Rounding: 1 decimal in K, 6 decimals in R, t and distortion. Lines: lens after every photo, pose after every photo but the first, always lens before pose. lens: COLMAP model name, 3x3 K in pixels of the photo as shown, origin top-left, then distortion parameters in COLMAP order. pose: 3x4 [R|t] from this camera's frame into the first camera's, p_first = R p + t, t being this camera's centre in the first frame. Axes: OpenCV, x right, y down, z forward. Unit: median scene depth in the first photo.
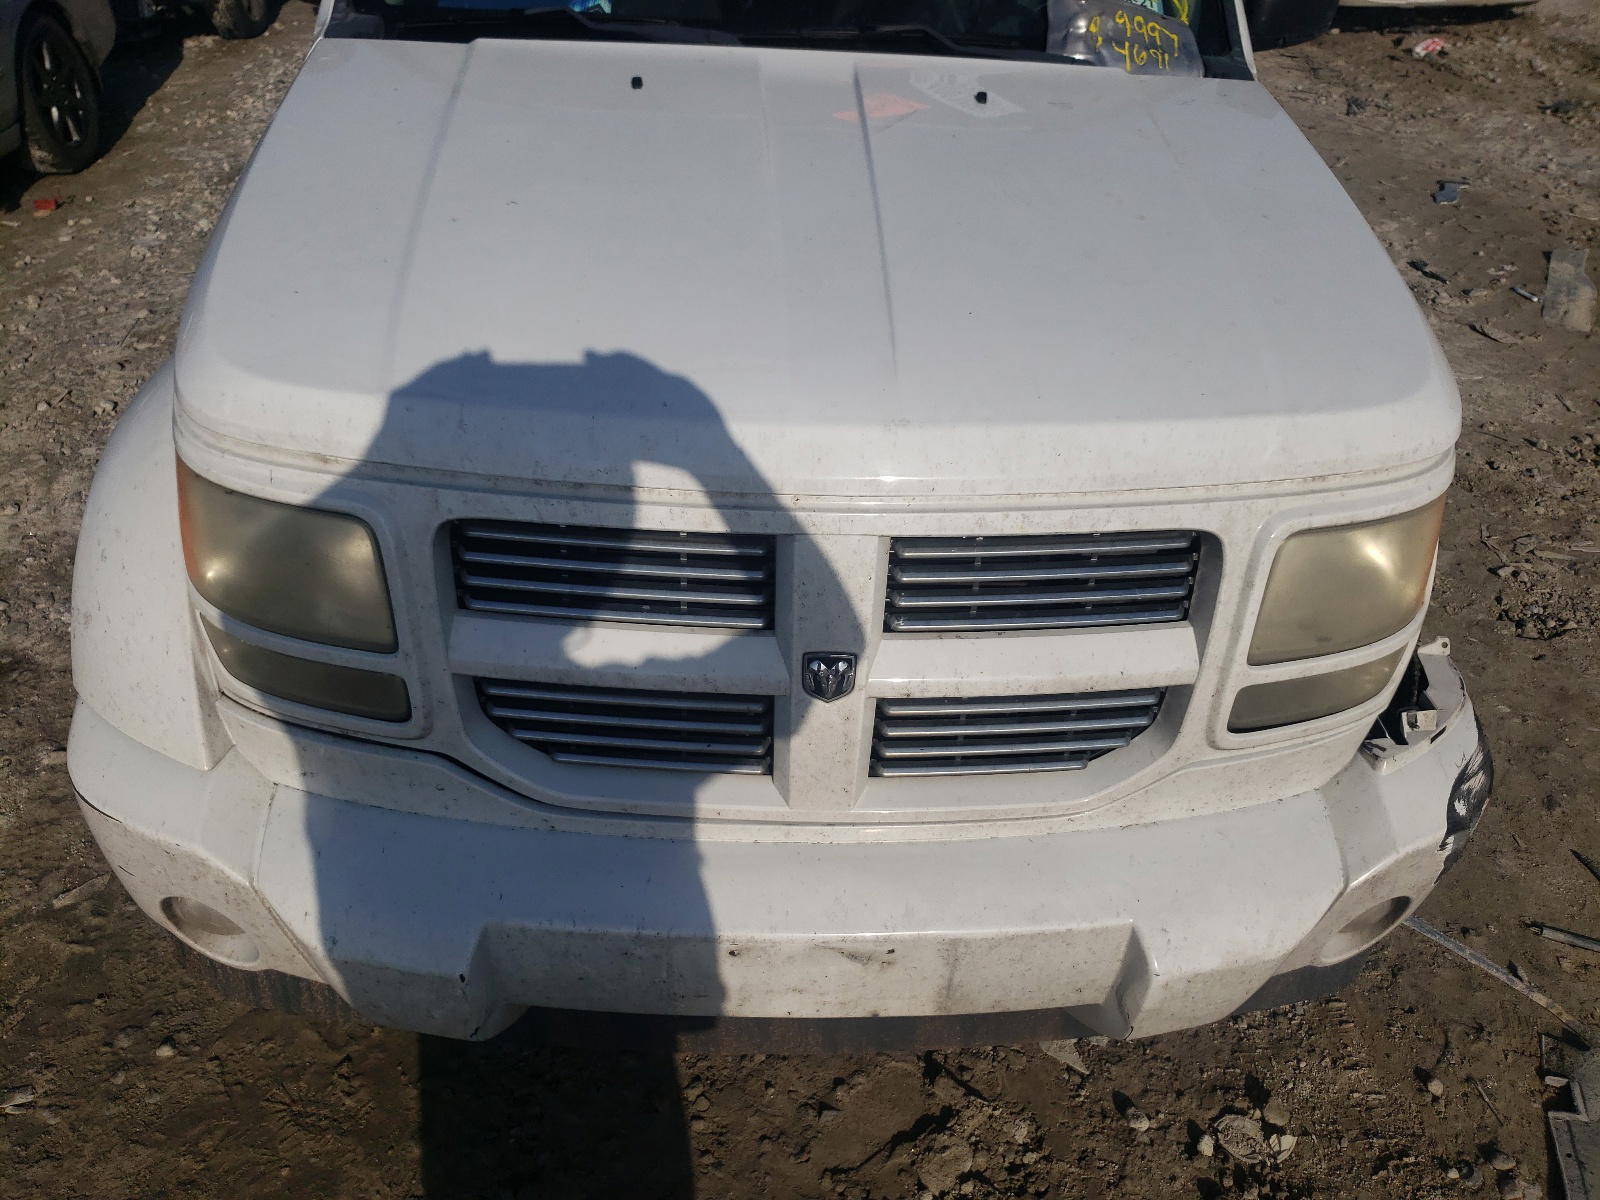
lens RADIAL K [[1292.8, 0, 800.0], [0, 1292.8, 600.0], [0, 0, 1]] dist [-0.004373, -0.000871]
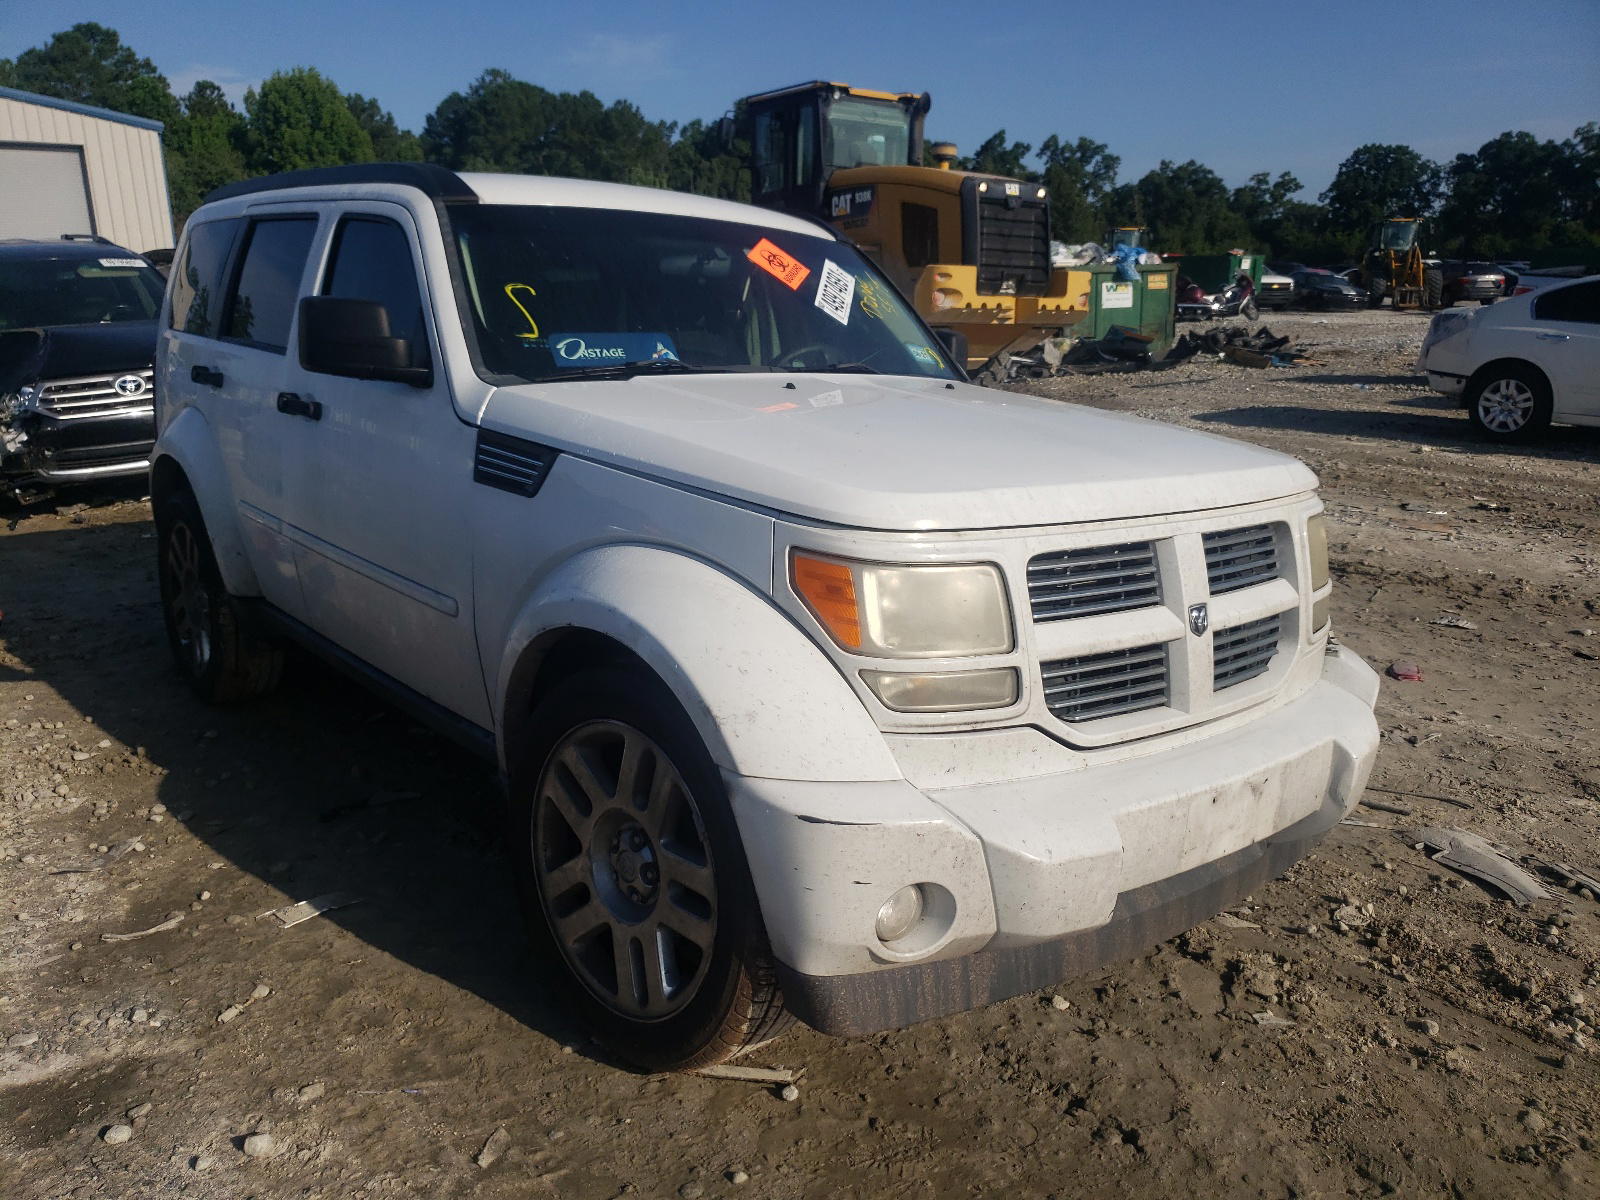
lens RADIAL K [[1292.8, 0, 800.0], [0, 1292.8, 600.0], [0, 0, 1]] dist [-0.004373, -0.000871]
pose [[0.778553, -0.123601, 0.615286, -1.196966], [0.352061, 0.897632, -0.265161, 0.252440], [-0.519526, 0.423060, 0.742369, -0.020810]]
